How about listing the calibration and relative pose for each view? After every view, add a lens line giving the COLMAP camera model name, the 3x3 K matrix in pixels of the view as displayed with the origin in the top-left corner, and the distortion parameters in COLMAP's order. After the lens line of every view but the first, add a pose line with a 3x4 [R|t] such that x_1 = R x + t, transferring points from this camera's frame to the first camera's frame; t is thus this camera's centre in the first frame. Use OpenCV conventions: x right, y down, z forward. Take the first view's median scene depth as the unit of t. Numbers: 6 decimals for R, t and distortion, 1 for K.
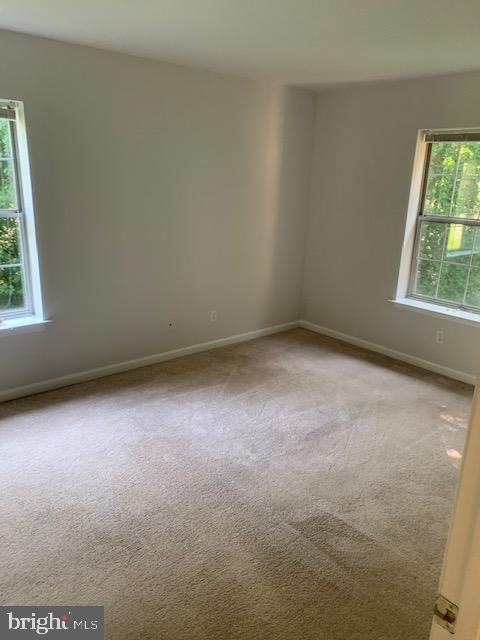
lens RADIAL K [[494.8, 0, 241.7], [0, 494.8, 313.7], [0, 0, 1]] dist [-0.000250, -0.007037]
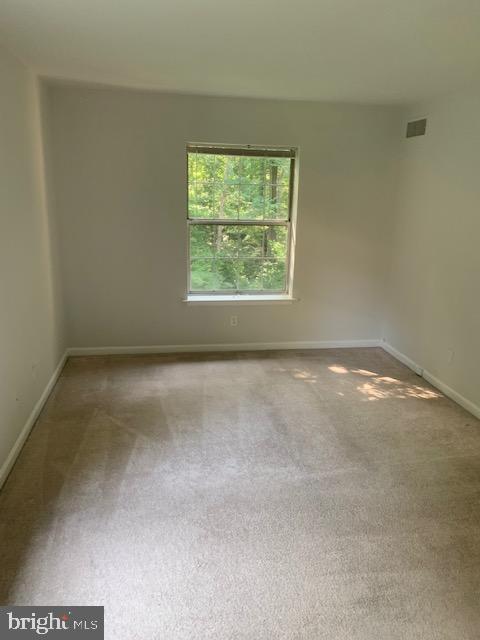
lens RADIAL K [[484.6, 0, 240.0], [0, 484.6, 320.0], [0, 0, 1]] dist [0.001412, -0.003220]
pose [[0.523304, -0.253253, 0.813644, -0.565326], [0.229991, 0.961358, 0.151310, -0.134100], [-0.820523, 0.107950, 0.561328, 0.360361]]
